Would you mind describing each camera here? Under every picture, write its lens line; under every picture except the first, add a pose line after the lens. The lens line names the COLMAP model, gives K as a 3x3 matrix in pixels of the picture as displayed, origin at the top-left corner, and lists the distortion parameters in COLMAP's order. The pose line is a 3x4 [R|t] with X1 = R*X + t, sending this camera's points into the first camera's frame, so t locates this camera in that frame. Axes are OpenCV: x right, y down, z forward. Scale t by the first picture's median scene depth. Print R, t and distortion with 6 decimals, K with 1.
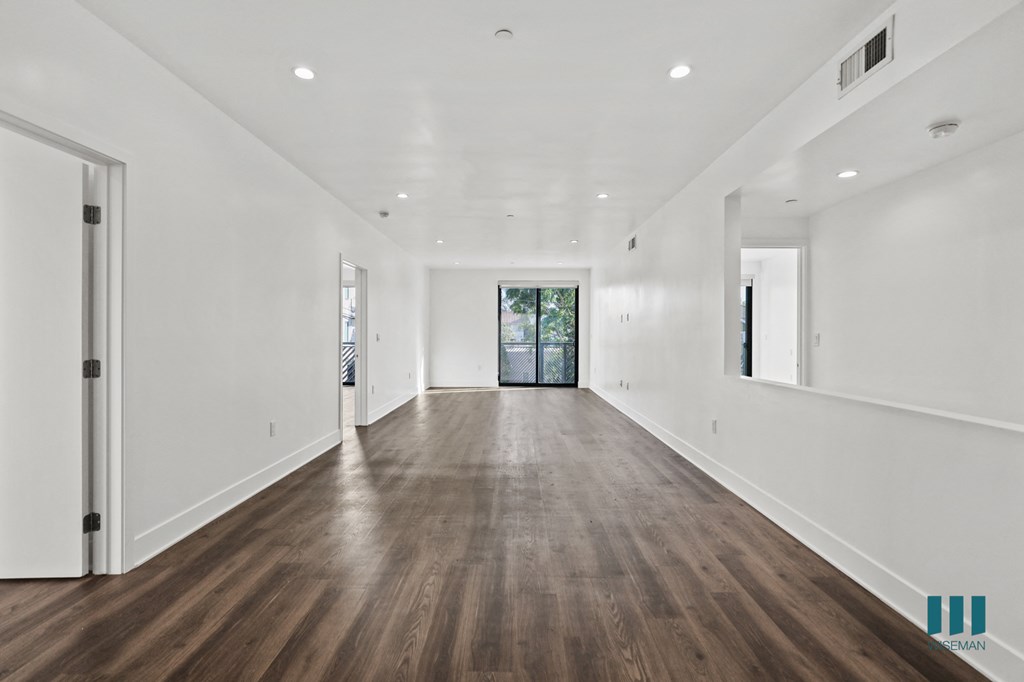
lens RADIAL K [[467.2, 0, 508.4], [0, 467.2, 336.4], [0, 0, 1]] dist [-0.009769, 0.003437]
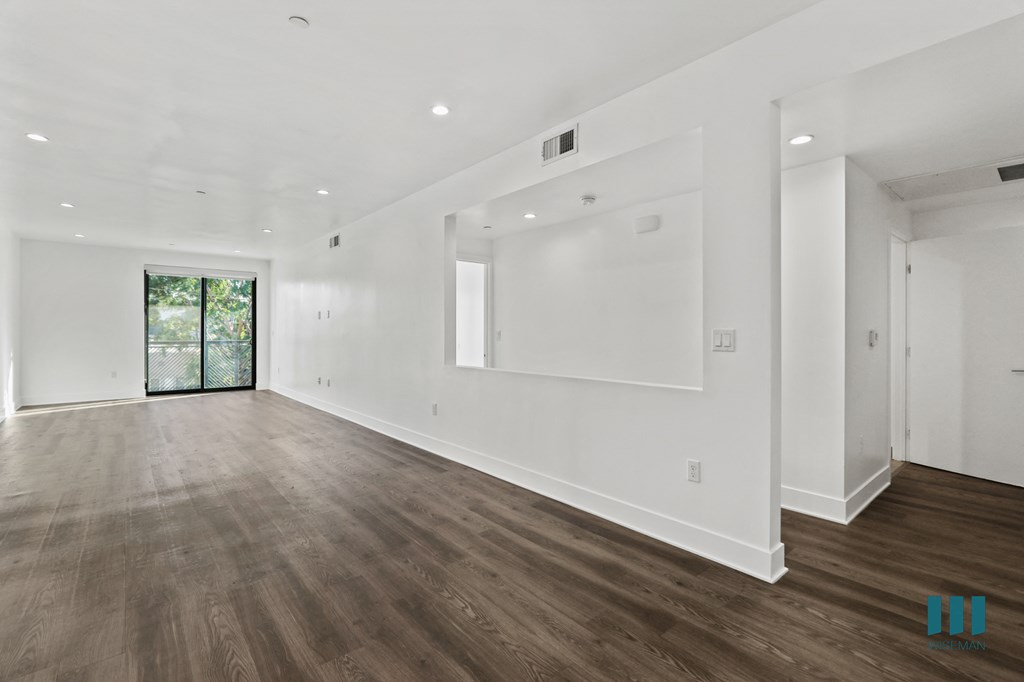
lens RADIAL K [[467.2, 0, 504.6], [0, 467.2, 334.8], [0, 0, 1]] dist [-0.009769, 0.003437]
pose [[0.758930, -0.004182, 0.651158, -0.237011], [0.002752, 0.999991, 0.003215, 0.002324], [-0.651166, -0.000648, 0.758935, -0.010789]]
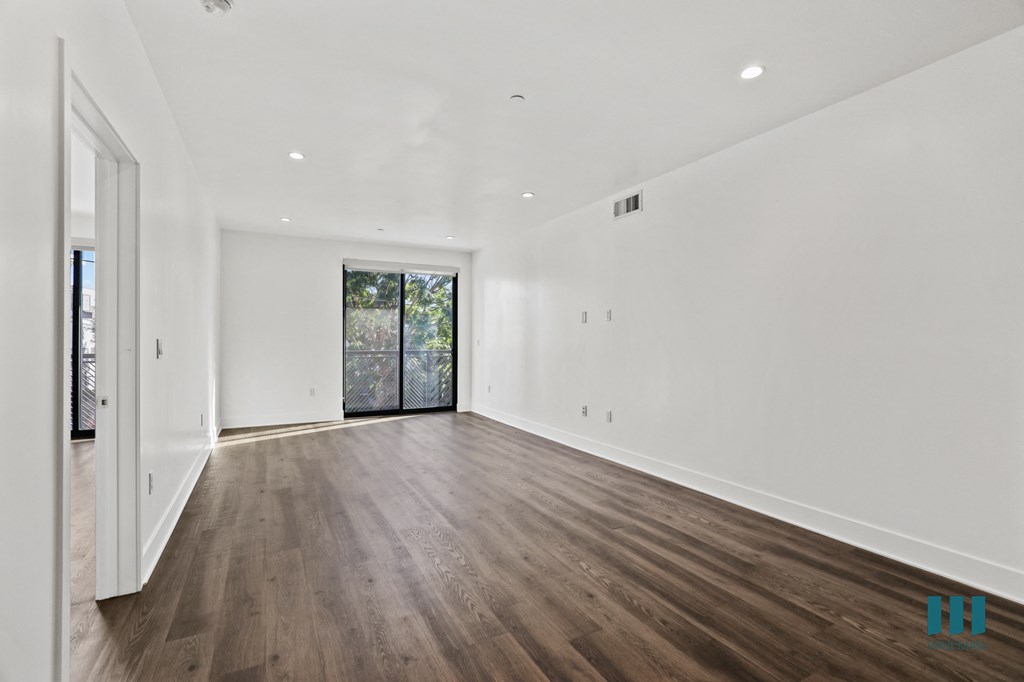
lens RADIAL K [[467.2, 0, 495.4], [0, 467.2, 321.1], [0, 0, 1]] dist [-0.009769, 0.003437]
pose [[0.879206, 0.016831, 0.476145, -0.477744], [0.004711, 0.999020, -0.044011, 0.001395], [-0.476419, 0.040938, 0.878265, 1.040573]]
